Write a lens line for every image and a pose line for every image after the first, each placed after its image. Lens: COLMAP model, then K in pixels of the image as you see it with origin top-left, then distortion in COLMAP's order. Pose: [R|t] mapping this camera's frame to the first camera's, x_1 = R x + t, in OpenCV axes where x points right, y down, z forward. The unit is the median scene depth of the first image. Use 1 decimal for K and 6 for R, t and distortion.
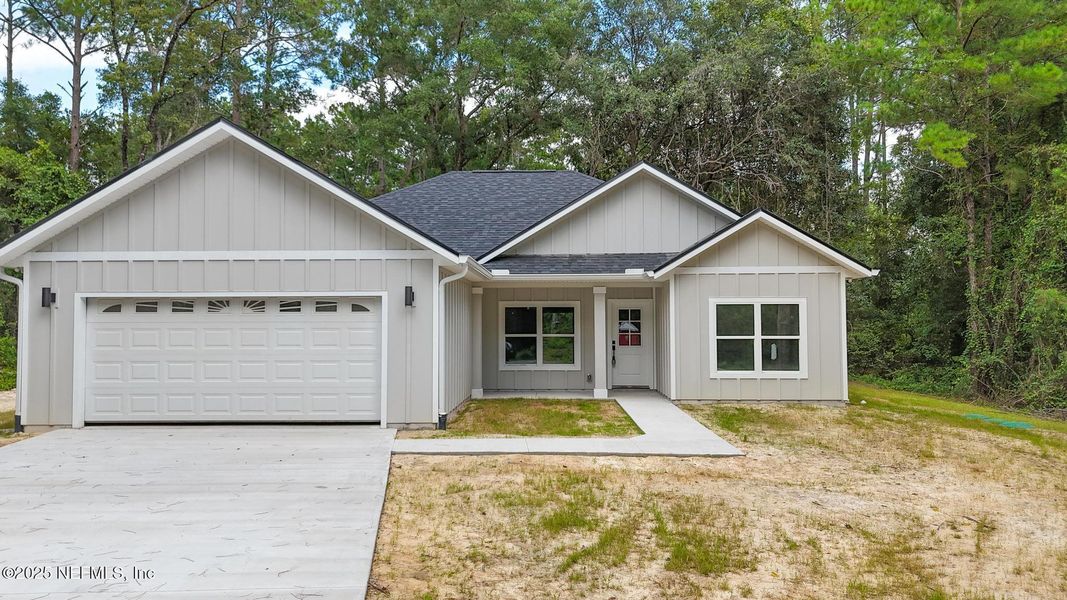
lens RADIAL K [[784.1, 0, 533.9], [0, 784.1, 285.0], [0, 0, 1]] dist [0.080475, -0.083017]
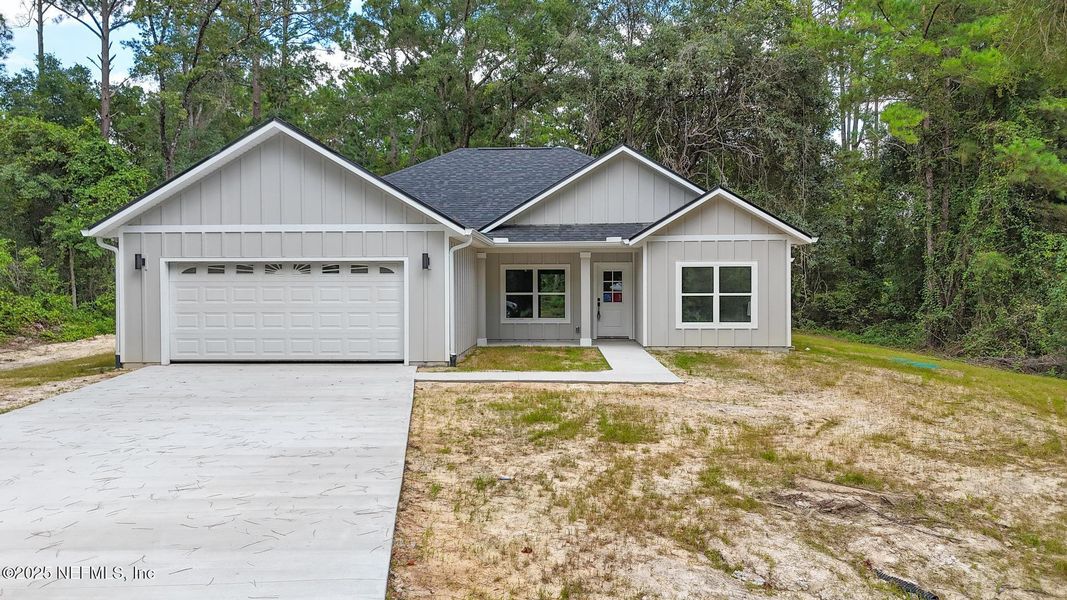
lens RADIAL K [[784.1, 0, 533.9], [0, 784.1, 285.0], [0, 0, 1]] dist [0.080475, -0.083017]
pose [[0.999928, -0.000424, -0.011998, 0.022453], [0.001021, 0.998761, 0.049762, -0.007558], [0.011962, -0.049770, 0.998689, -0.194407]]
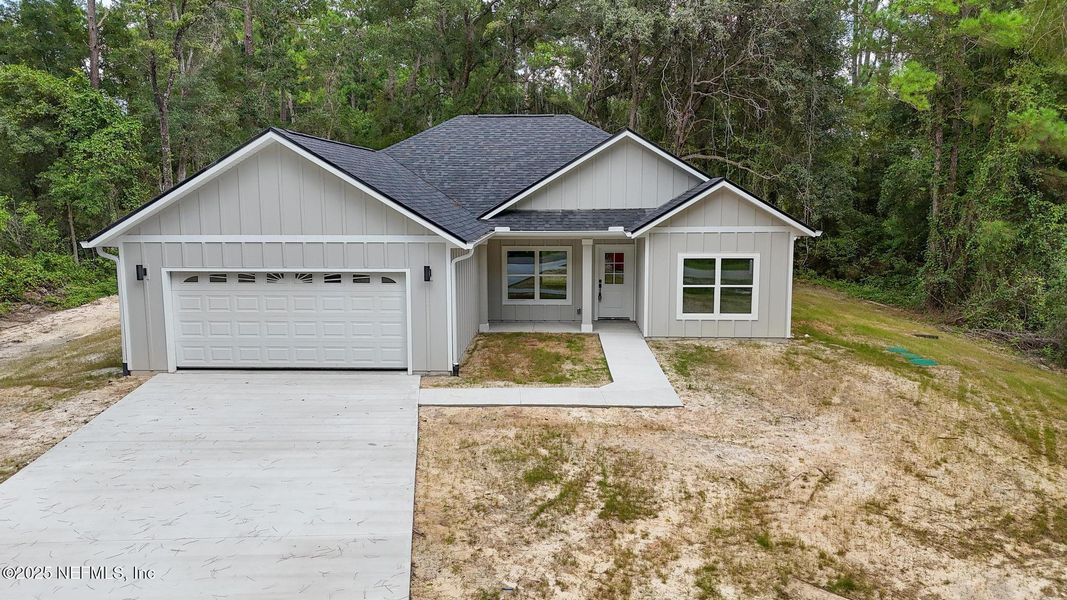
lens RADIAL K [[784.1, 0, 533.9], [0, 784.1, 285.0], [0, 0, 1]] dist [0.080475, -0.083017]
pose [[0.999909, 0.002126, -0.013296, 0.021489], [0.000136, 0.985808, 0.167879, -0.137362], [0.013464, -0.167866, 0.985718, -0.181011]]
